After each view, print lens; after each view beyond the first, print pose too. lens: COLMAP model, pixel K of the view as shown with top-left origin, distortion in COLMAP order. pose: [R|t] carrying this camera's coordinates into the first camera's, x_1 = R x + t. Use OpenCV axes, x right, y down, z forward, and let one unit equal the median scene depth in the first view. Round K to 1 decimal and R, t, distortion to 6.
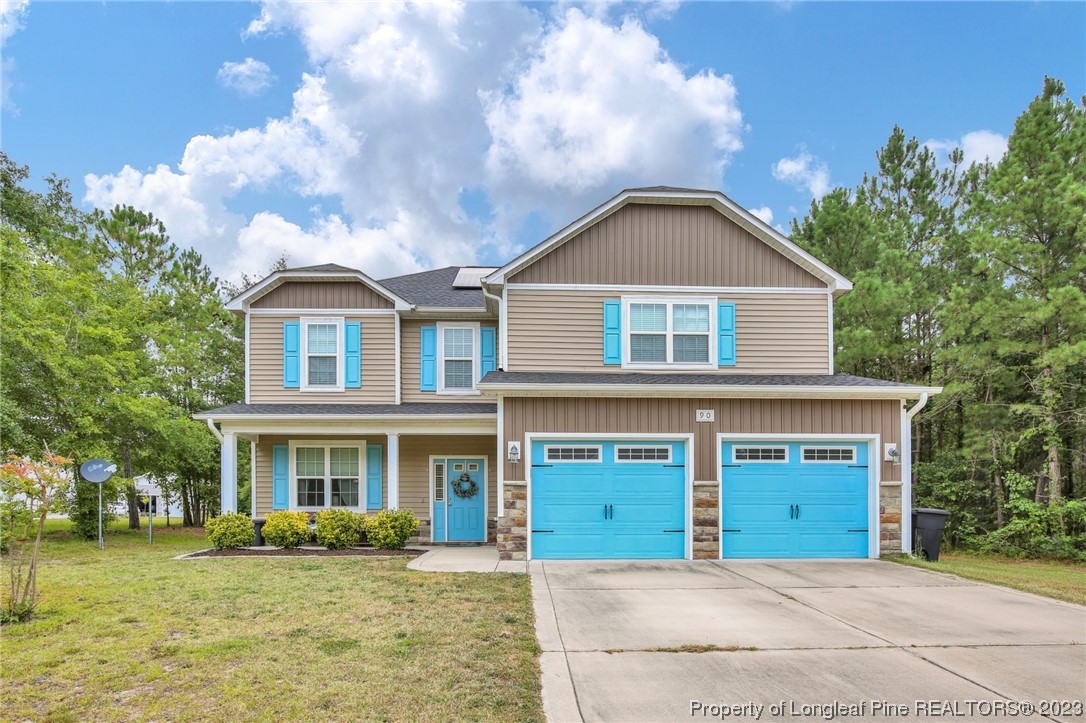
lens RADIAL K [[565.2, 0, 542.9], [0, 565.2, 354.5], [0, 0, 1]] dist [-0.014818, -0.000013]
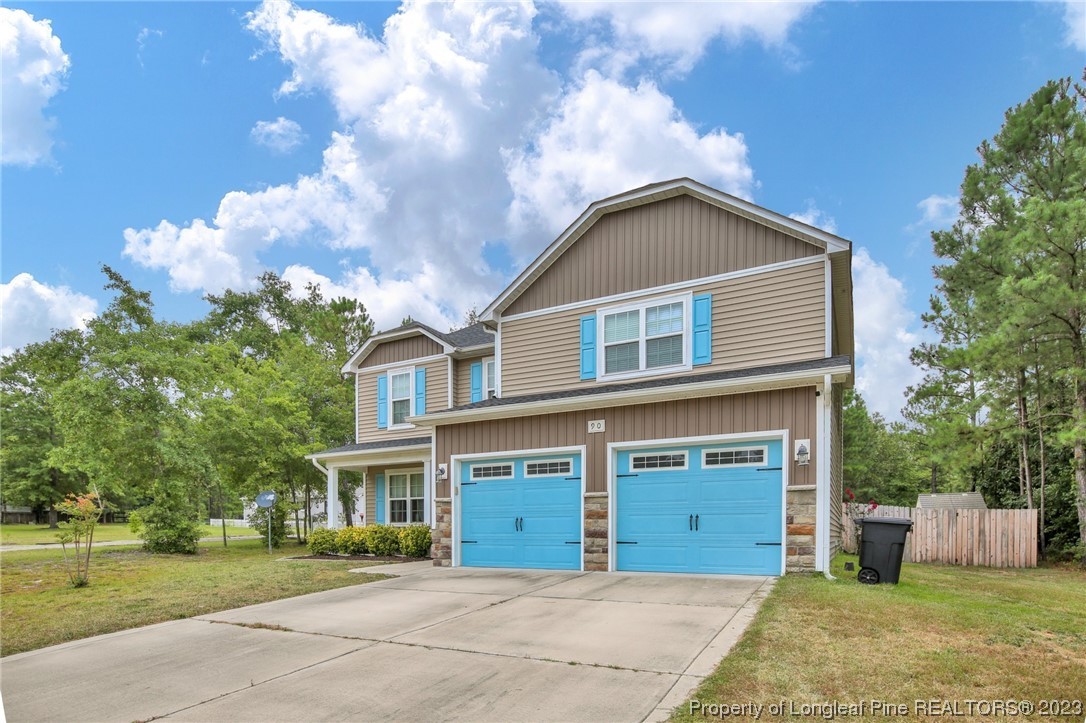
lens RADIAL K [[574.4, 0, 543.0], [0, 574.4, 361.5], [0, 0, 1]] dist [-0.013250, -0.000092]
pose [[0.868947, -0.143476, -0.473651, 0.546142], [0.138695, 0.989302, -0.045230, 0.021658], [0.475073, -0.026390, 0.879550, 0.053448]]
